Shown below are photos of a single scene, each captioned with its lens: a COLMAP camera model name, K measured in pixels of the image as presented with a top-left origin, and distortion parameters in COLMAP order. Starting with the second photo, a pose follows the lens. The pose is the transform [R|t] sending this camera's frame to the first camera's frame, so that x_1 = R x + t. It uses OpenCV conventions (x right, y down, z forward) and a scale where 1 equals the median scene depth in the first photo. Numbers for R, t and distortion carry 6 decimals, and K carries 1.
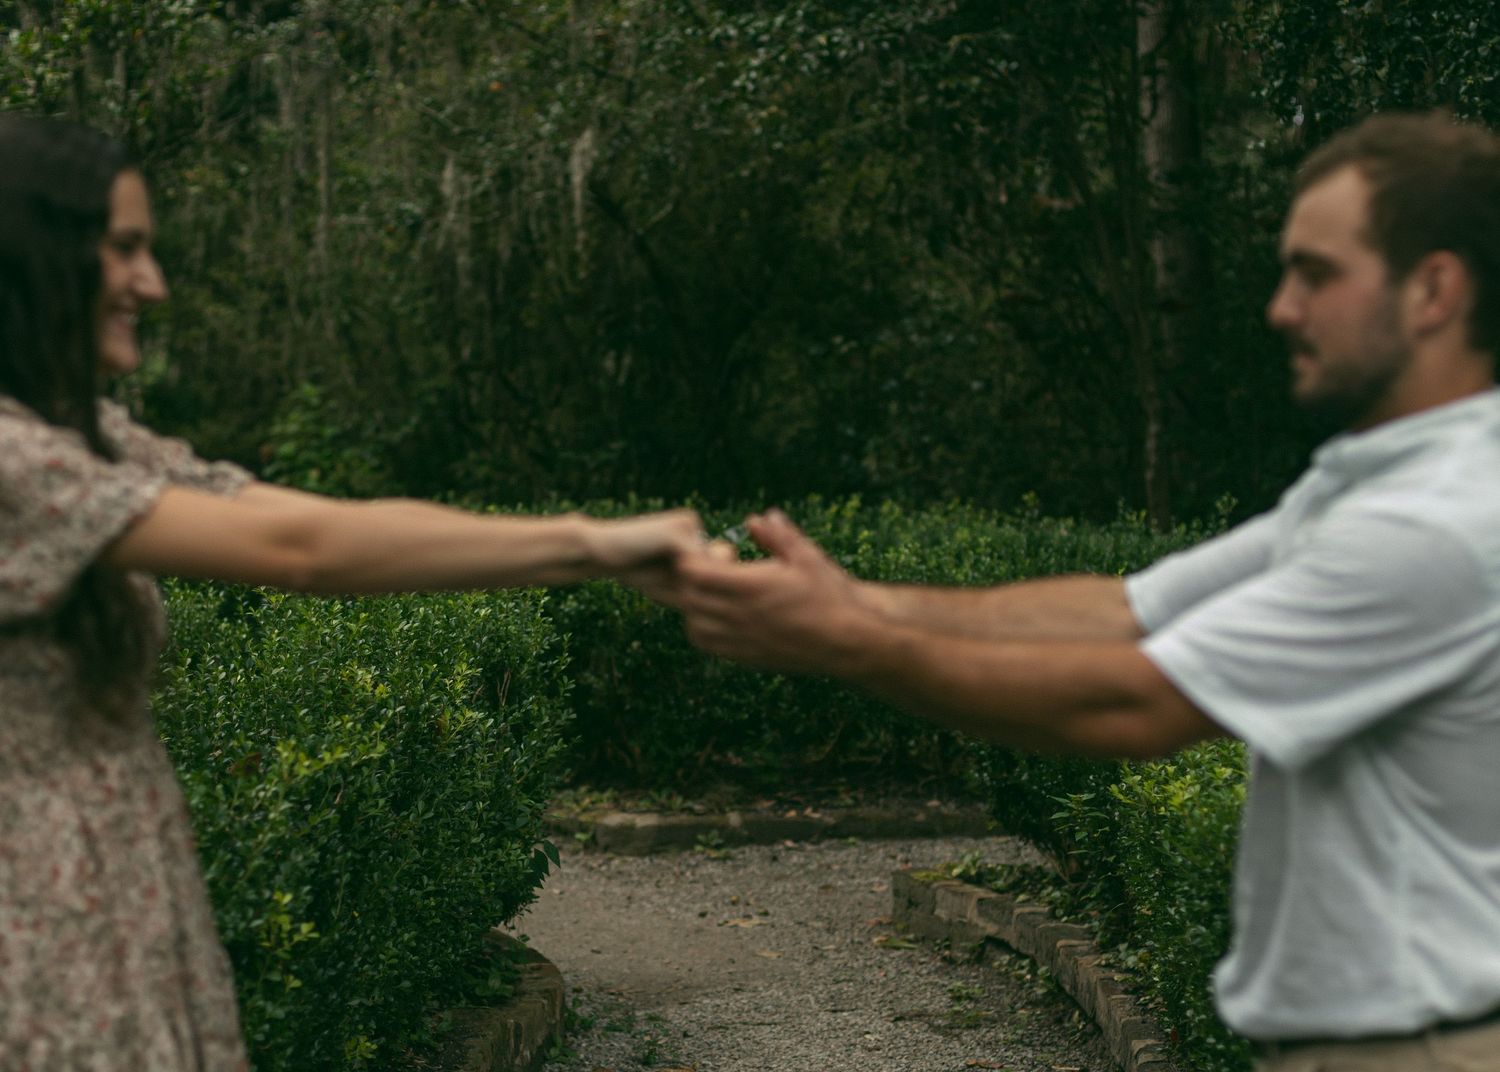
lens RADIAL K [[3523.4, 0, 743.9], [0, 3523.4, 534.4], [0, 0, 1]] dist [-0.213156, 0.000000]
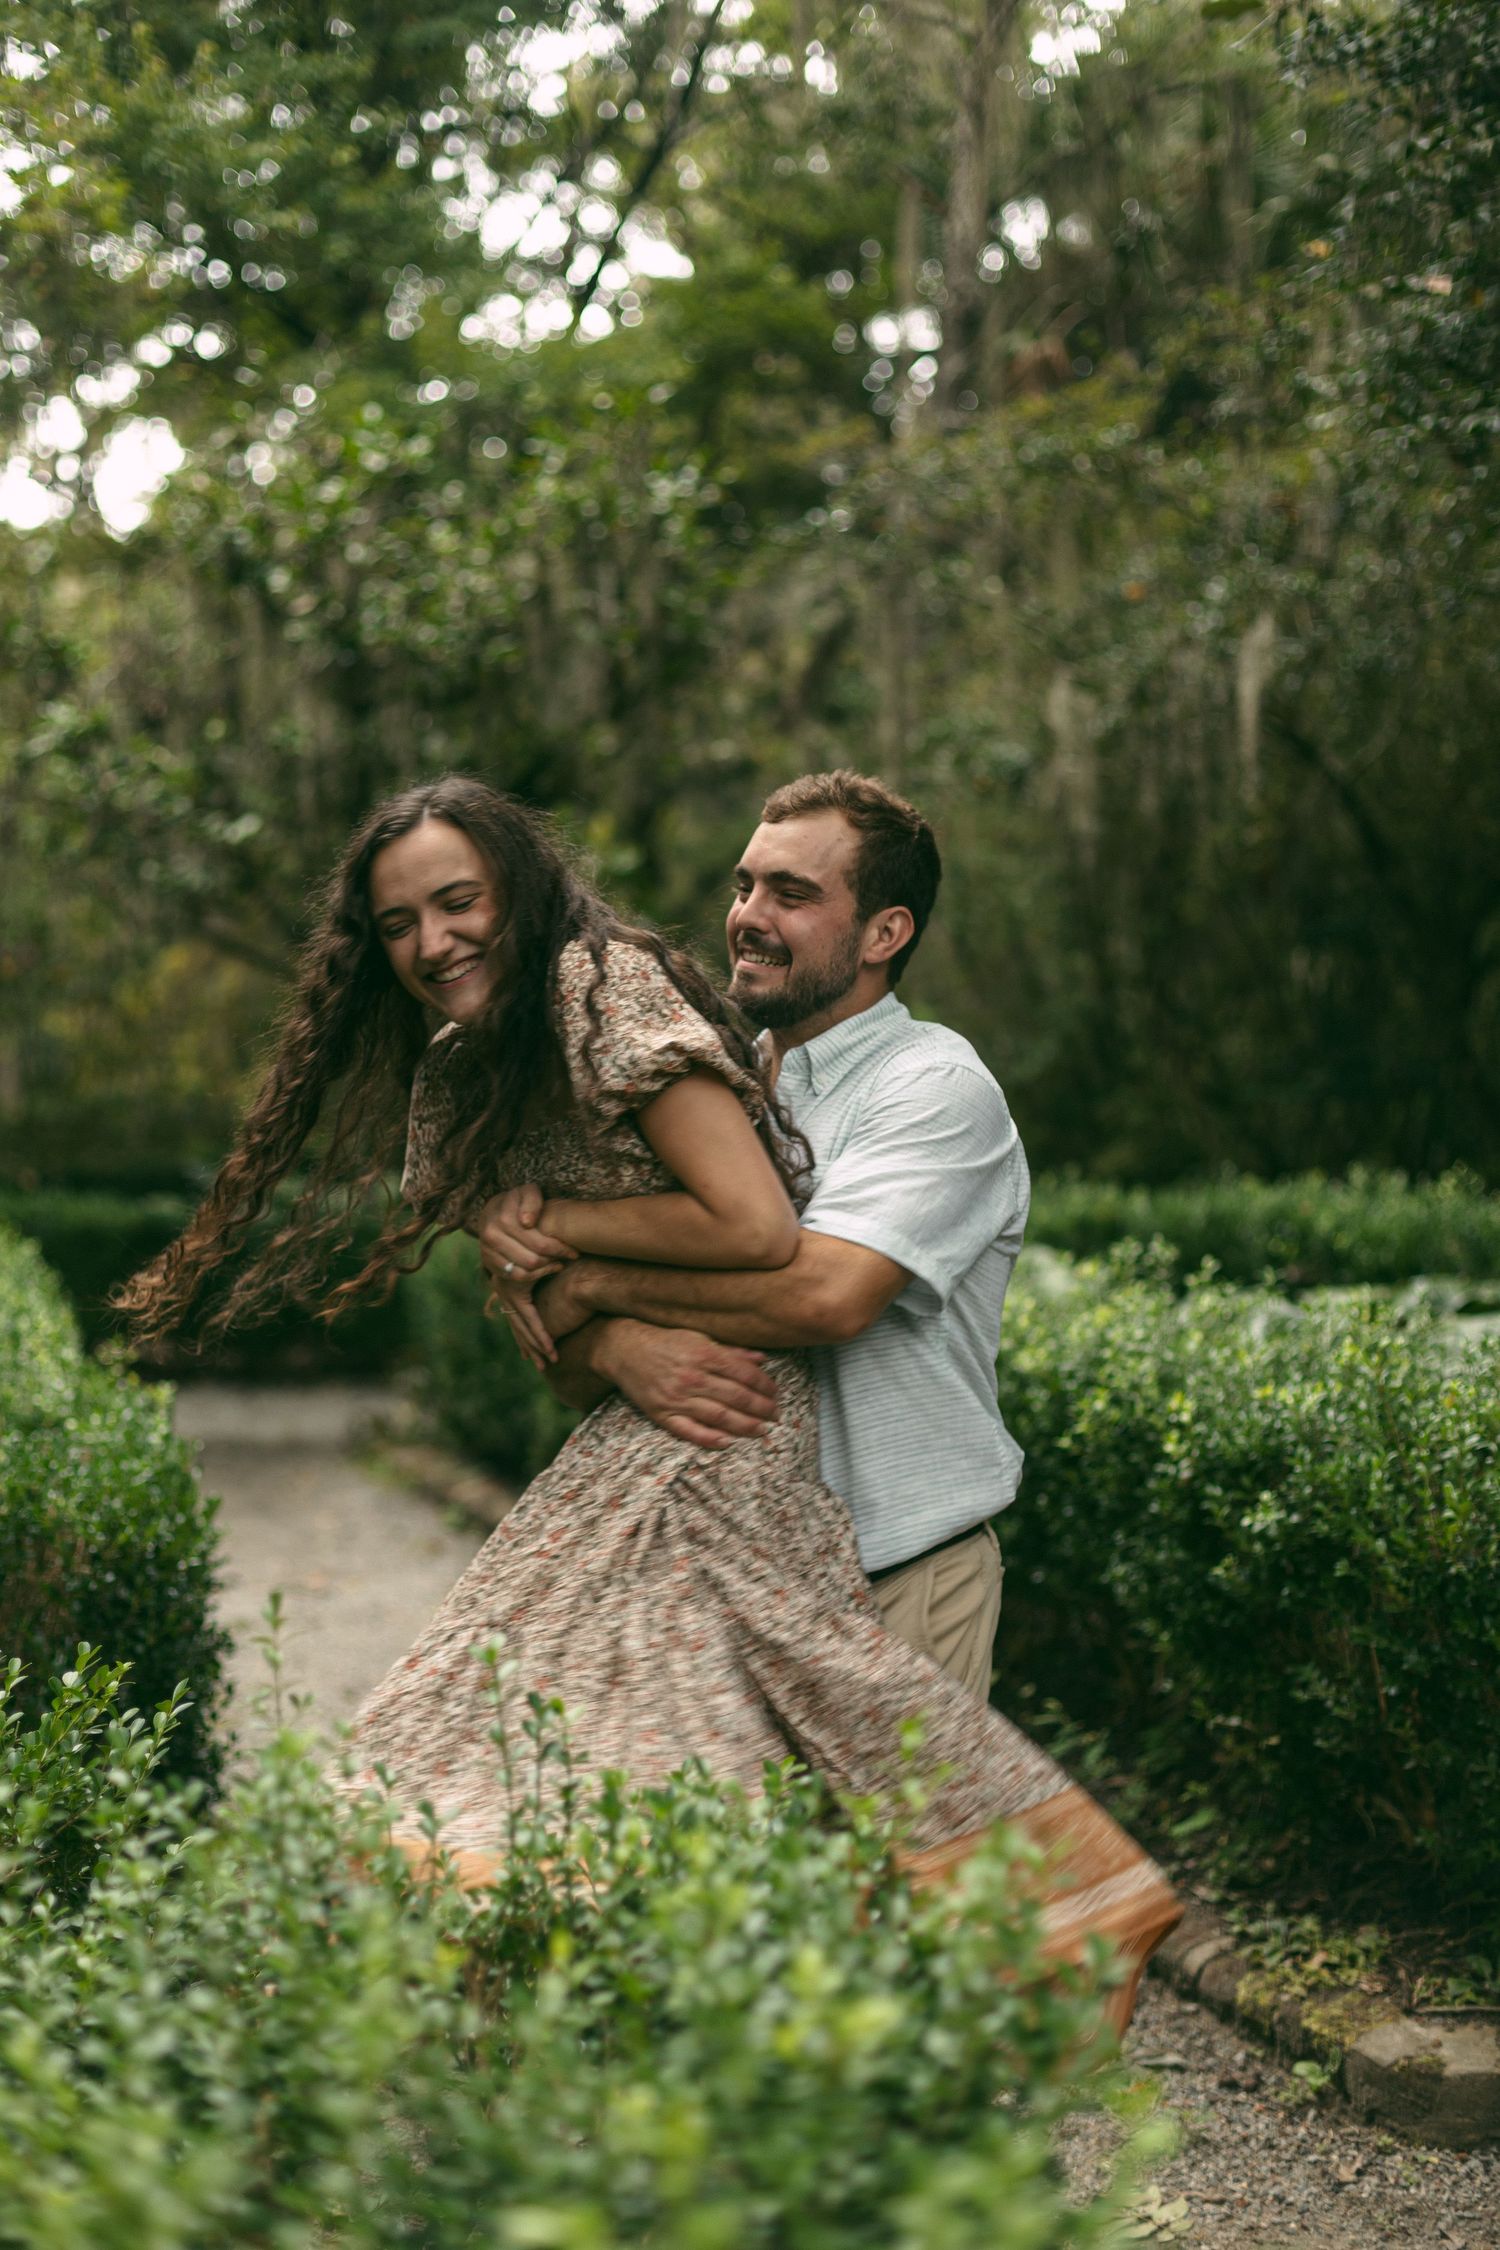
lens RADIAL K [[3364.2, 0, 737.0], [0, 3364.2, 1109.9], [0, 0, 1]] dist [-0.010425, 0.000000]
pose [[0.979248, -0.031241, -0.200245, -0.016894], [0.029324, 0.999491, -0.012533, -0.015616], [0.200535, 0.006401, 0.979666, 0.342177]]
